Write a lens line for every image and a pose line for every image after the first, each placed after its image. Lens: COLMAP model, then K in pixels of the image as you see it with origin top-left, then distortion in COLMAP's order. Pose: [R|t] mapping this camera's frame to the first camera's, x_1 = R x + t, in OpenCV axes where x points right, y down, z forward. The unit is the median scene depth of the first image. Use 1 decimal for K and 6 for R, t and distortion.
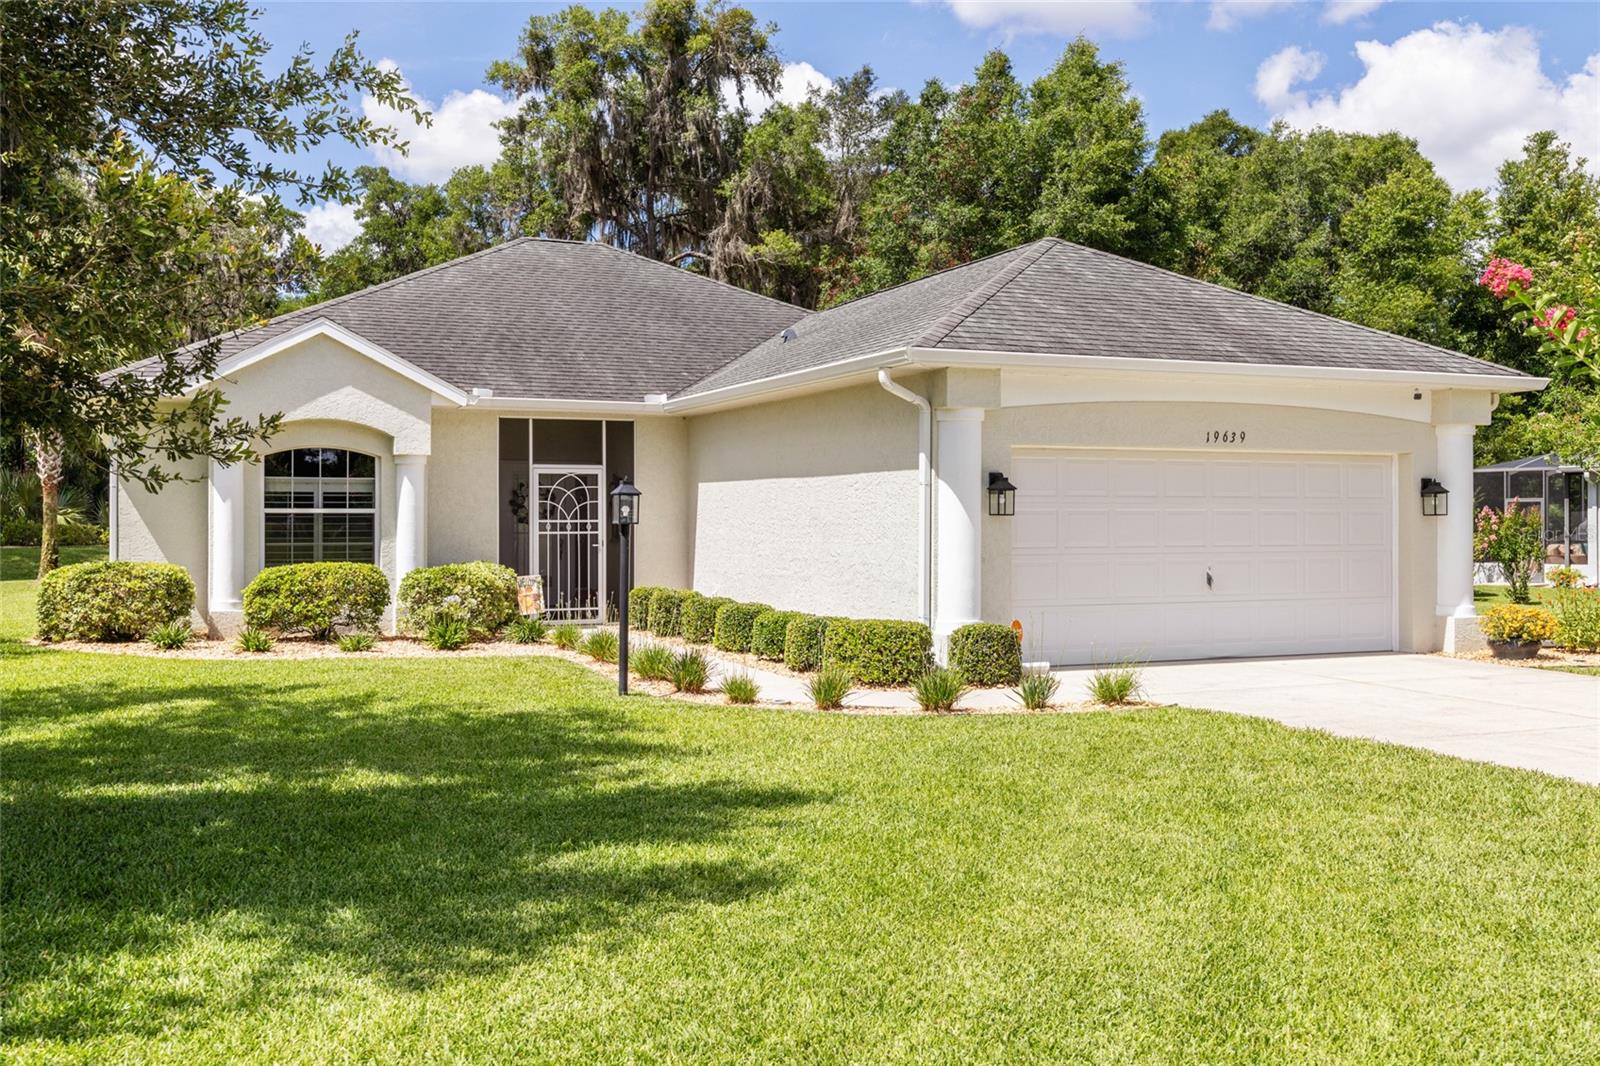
lens RADIAL K [[1530.3, 0, 799.7], [0, 1530.3, 524.3], [0, 0, 1]] dist [0.011724, 0.000000]
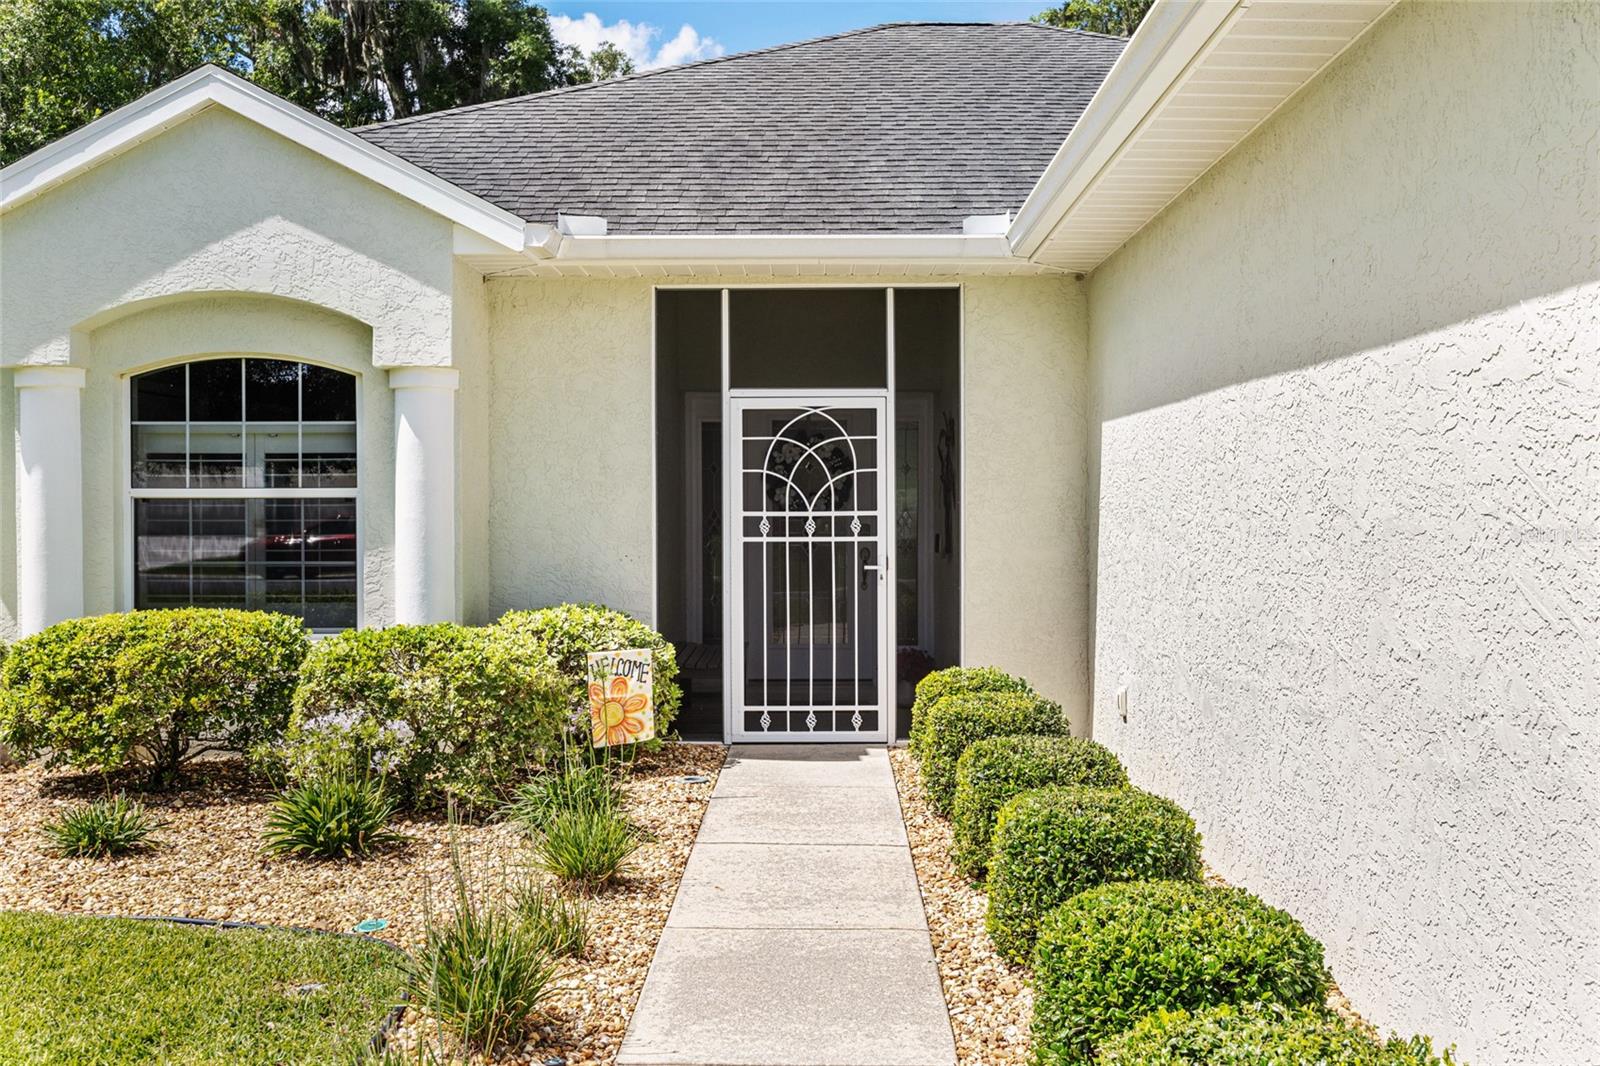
lens RADIAL K [[1530.3, 0, 796.0], [0, 1530.3, 526.3], [0, 0, 1]] dist [0.011724, 0.000000]
pose [[0.916932, 0.003516, -0.399028, 0.025757], [0.001151, 0.999934, 0.011455, -0.003564], [0.399042, -0.010962, 0.916867, 0.588158]]
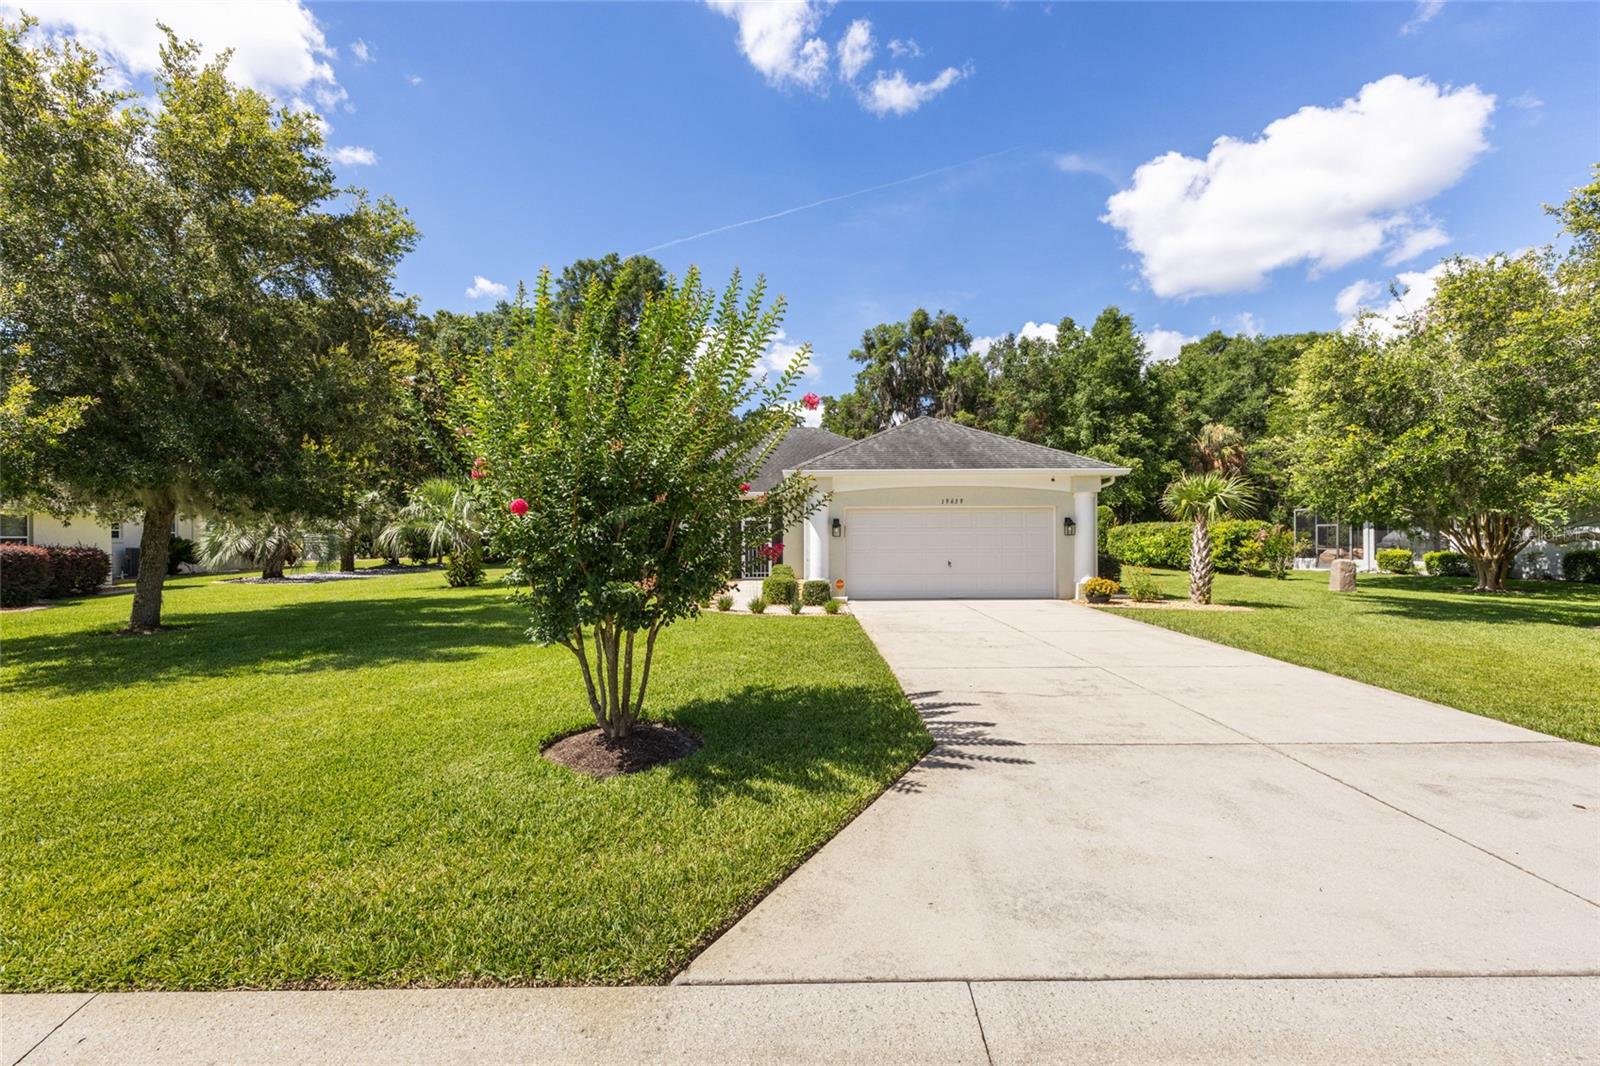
lens RADIAL K [[656.8, 0, 802.9], [0, 656.8, 538.0], [0, 0, 1]] dist [0.006792, 0.000172]
pose [[0.921131, -0.003814, -0.389234, 0.356949], [0.003147, 0.999992, -0.002351, -0.000541], [0.389240, 0.000941, 0.921136, 0.008356]]
